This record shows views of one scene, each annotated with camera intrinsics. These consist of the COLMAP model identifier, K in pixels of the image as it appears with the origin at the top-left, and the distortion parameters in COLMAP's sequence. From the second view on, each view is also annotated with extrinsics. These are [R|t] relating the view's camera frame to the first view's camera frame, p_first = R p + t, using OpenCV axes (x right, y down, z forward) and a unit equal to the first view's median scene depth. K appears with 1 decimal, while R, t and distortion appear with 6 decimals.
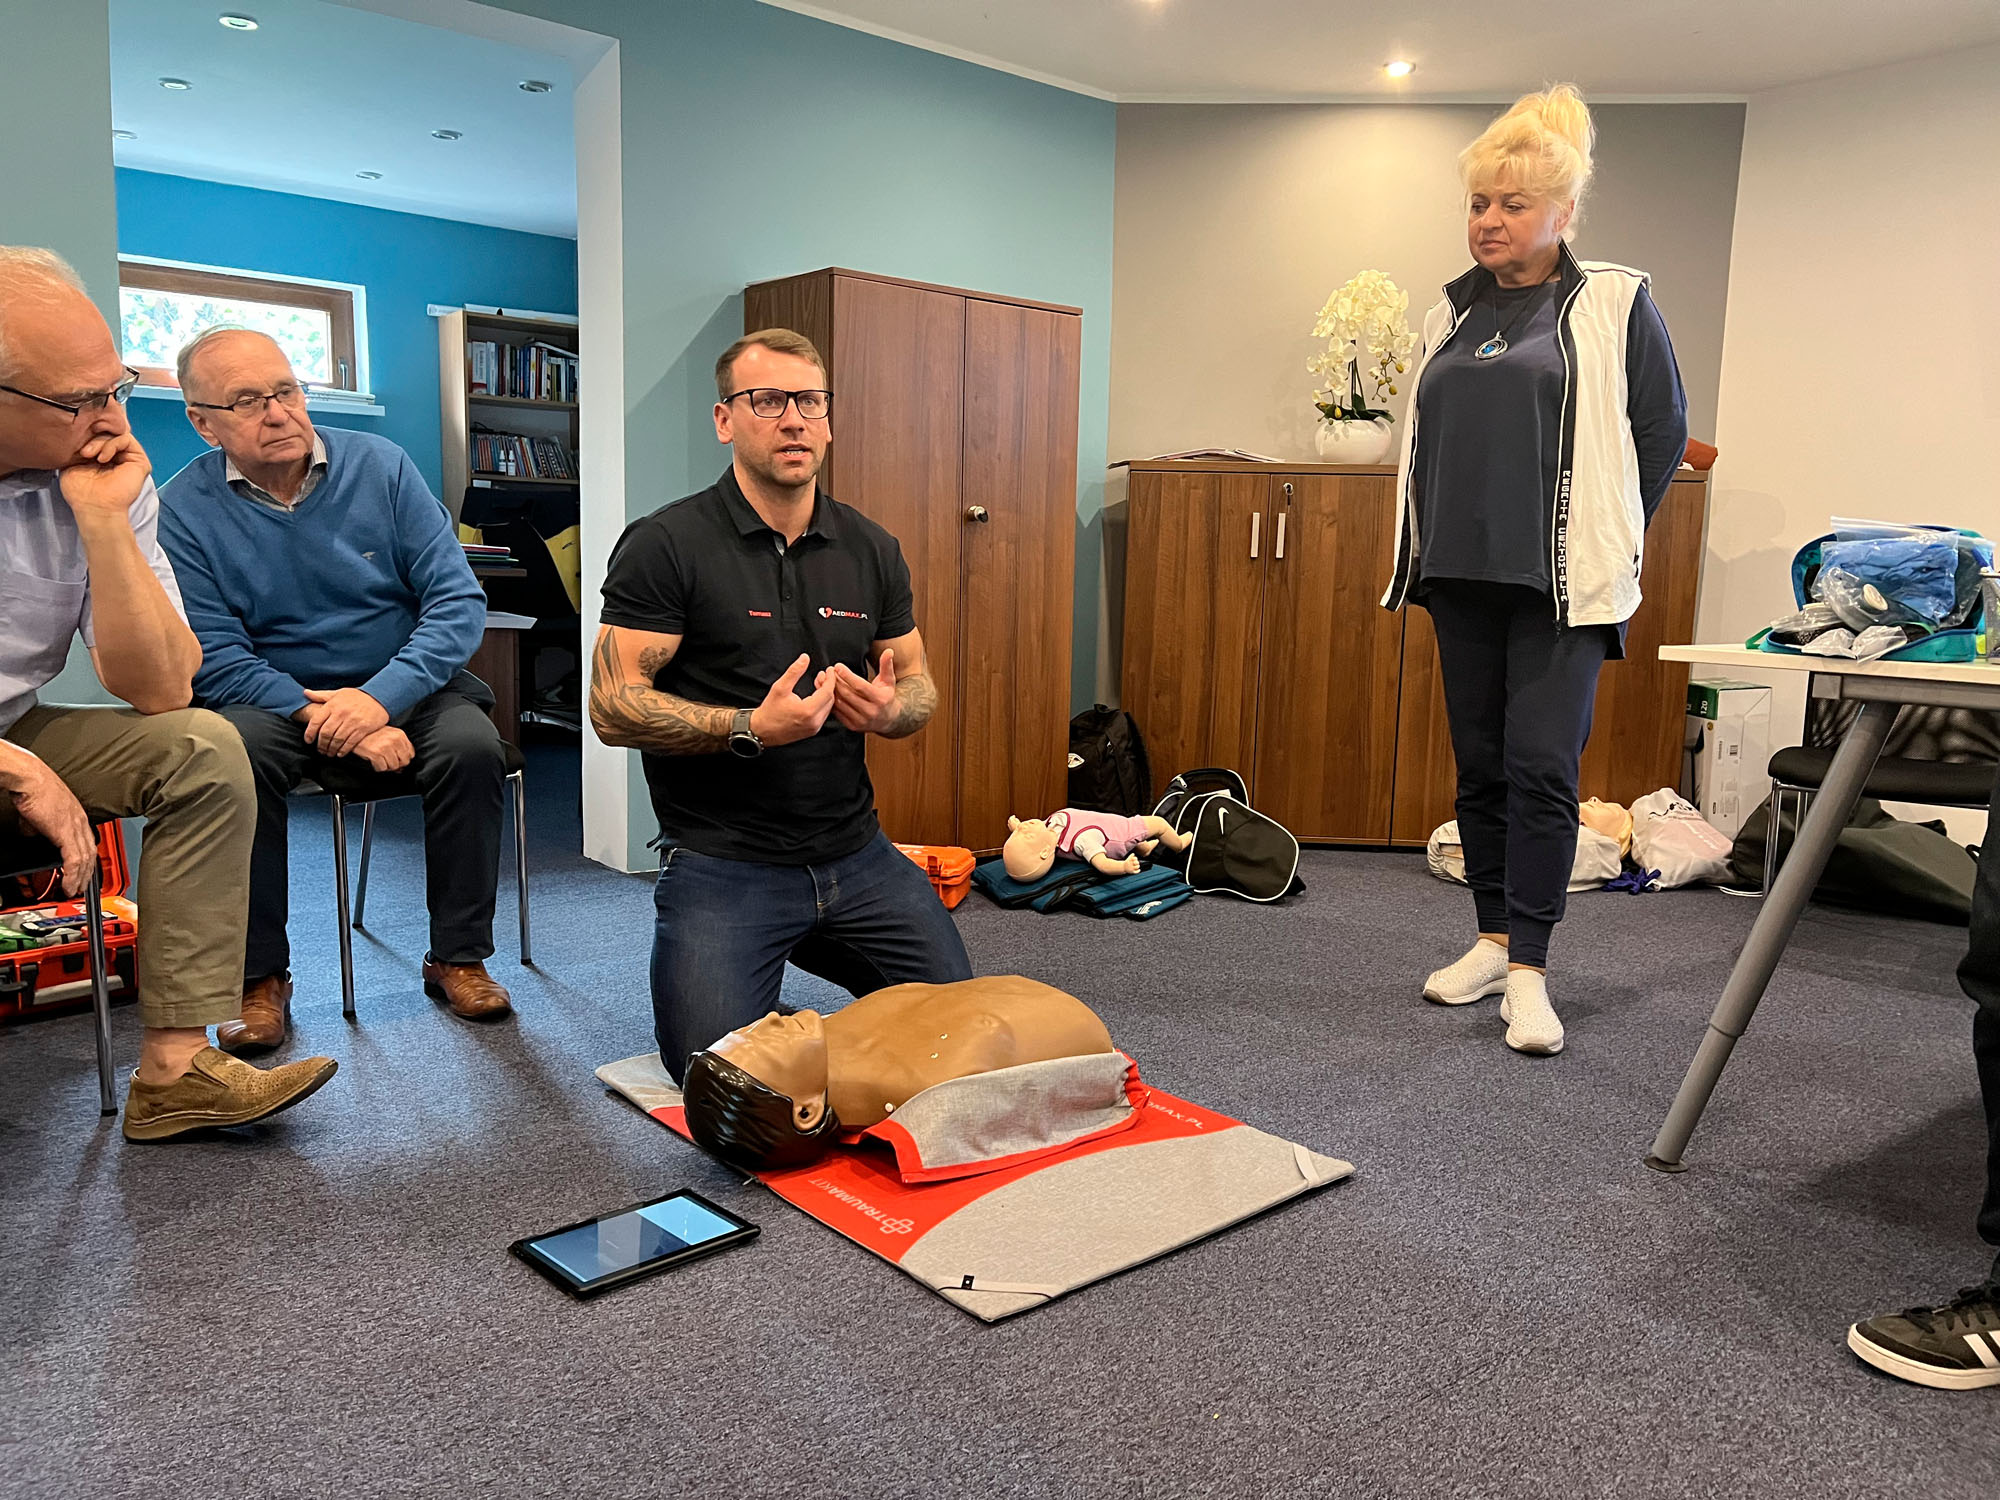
lens RADIAL K [[1504.0, 0, 995.5], [0, 1504.0, 758.1], [0, 0, 1]] dist [0.047415, -0.062432]
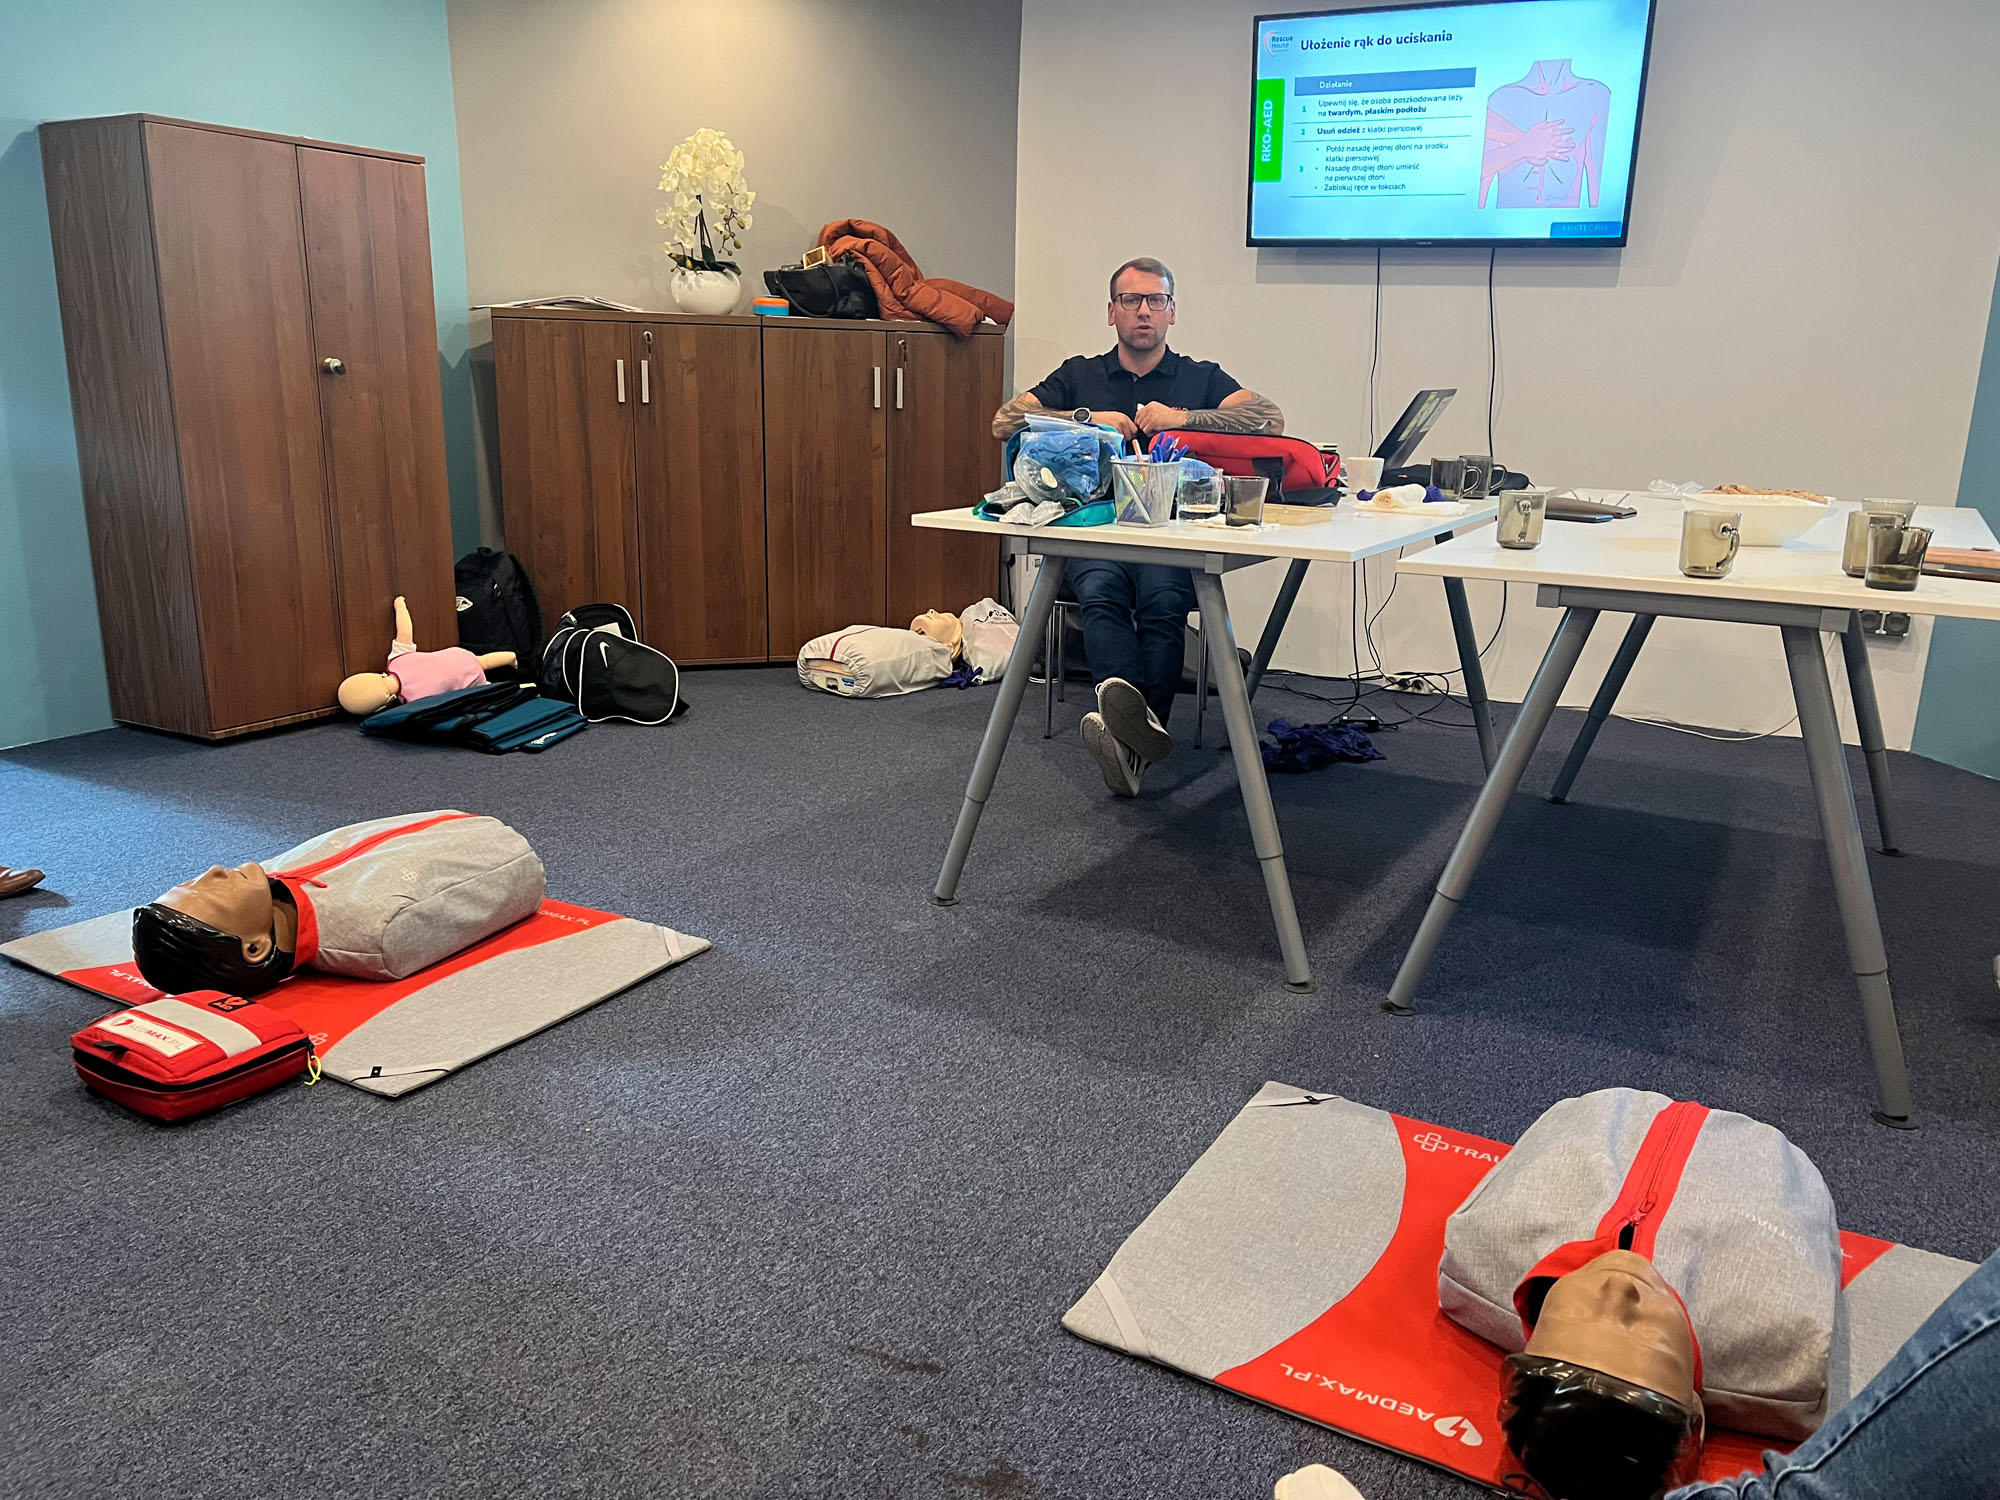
lens RADIAL K [[1504.0, 0, 995.5], [0, 1504.0, 758.1], [0, 0, 1]] dist [0.047415, -0.062432]
pose [[0.929541, -0.096877, 0.355765, 0.012751], [0.049179, 0.988821, 0.140766, -0.022904], [-0.365425, -0.113351, 0.923913, -0.122666]]
